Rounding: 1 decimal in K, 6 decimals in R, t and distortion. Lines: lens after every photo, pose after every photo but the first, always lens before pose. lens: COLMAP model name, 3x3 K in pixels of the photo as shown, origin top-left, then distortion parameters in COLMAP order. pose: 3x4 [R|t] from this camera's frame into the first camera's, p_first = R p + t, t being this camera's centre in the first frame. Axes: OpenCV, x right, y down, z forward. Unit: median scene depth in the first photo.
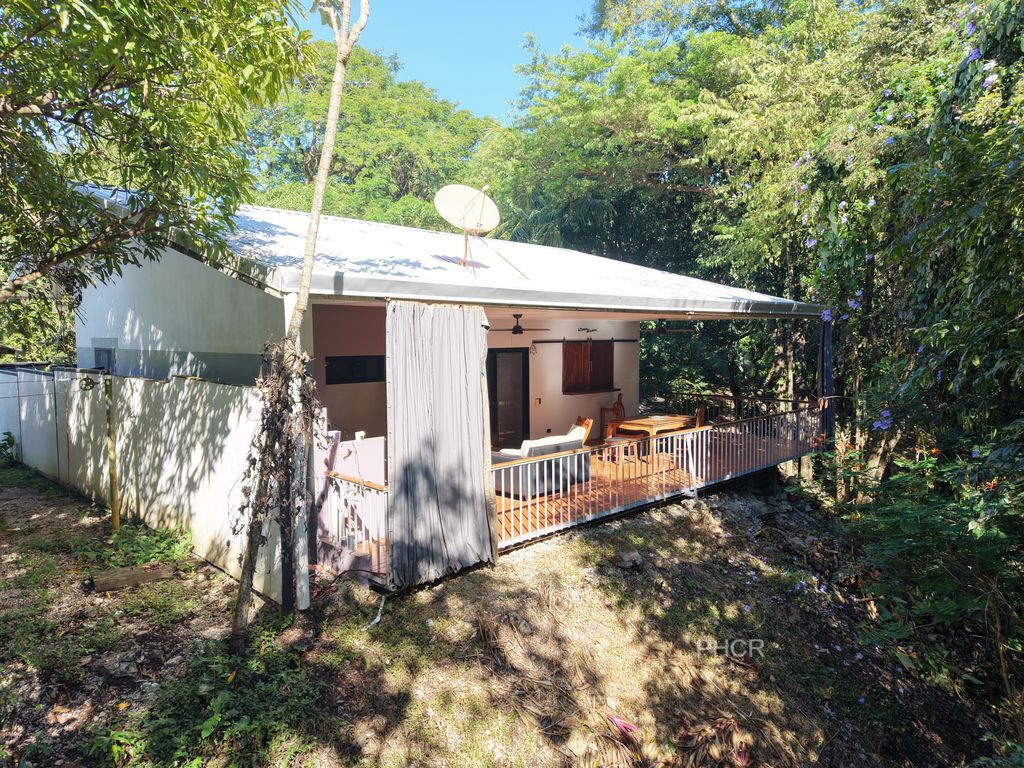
lens RADIAL K [[688.0, 0, 512.0], [0, 688.0, 384.0], [0, 0, 1]] dist [0.025739, -0.024671]
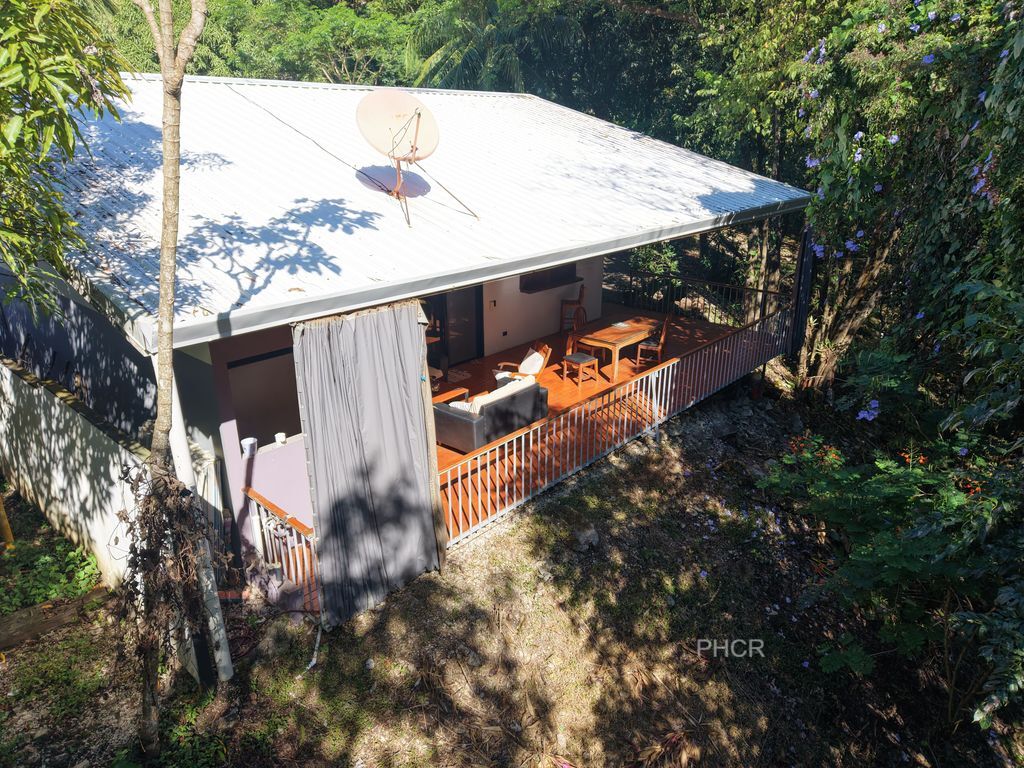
lens RADIAL K [[688.0, 0, 512.0], [0, 688.0, 384.0], [0, 0, 1]] dist [0.025739, -0.024671]
pose [[0.998311, -0.012501, 0.056733, 0.021133], [-0.004495, 0.957024, 0.289974, -0.255269], [-0.057920, -0.289739, 0.955352, 0.184927]]
